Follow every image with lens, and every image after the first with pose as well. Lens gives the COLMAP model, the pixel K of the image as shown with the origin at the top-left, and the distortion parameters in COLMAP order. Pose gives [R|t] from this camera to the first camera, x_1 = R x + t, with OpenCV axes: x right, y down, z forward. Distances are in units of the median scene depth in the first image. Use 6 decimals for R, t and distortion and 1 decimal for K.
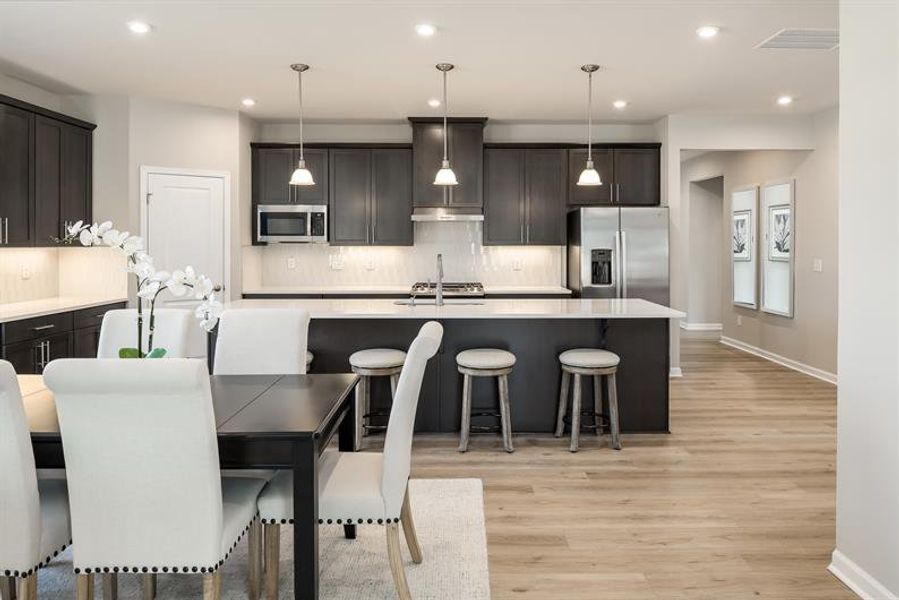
lens RADIAL K [[616.5, 0, 467.0], [0, 616.5, 243.7], [0, 0, 1]] dist [-0.005556, -0.001944]
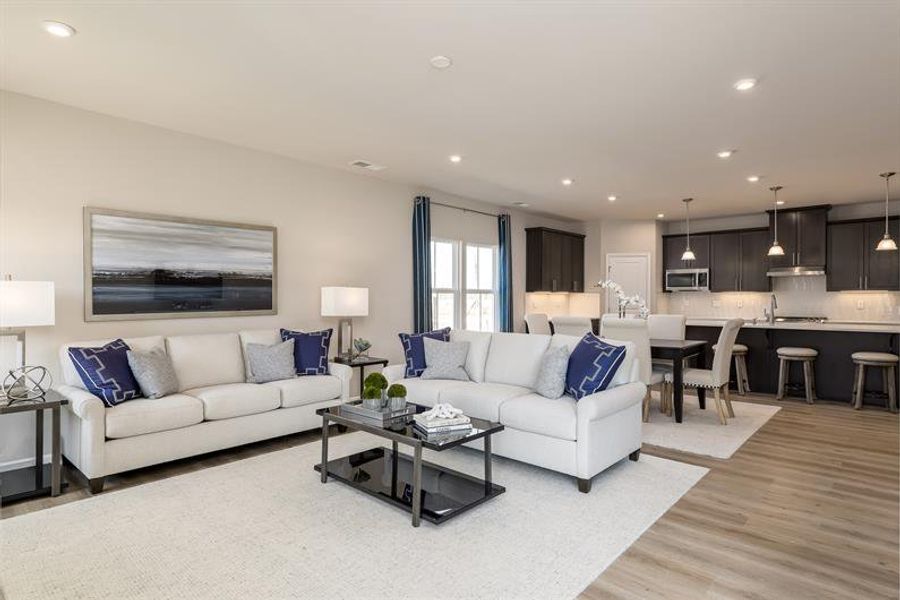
lens RADIAL K [[492.5, 0, 435.3], [0, 492.5, 297.1], [0, 0, 1]] dist [-0.001244, -0.000541]
pose [[0.715792, 0.000421, -0.698313, 0.193080], [-0.002663, 0.999994, -0.002127, 0.022852], [0.698308, 0.003382, 0.715789, -0.528266]]
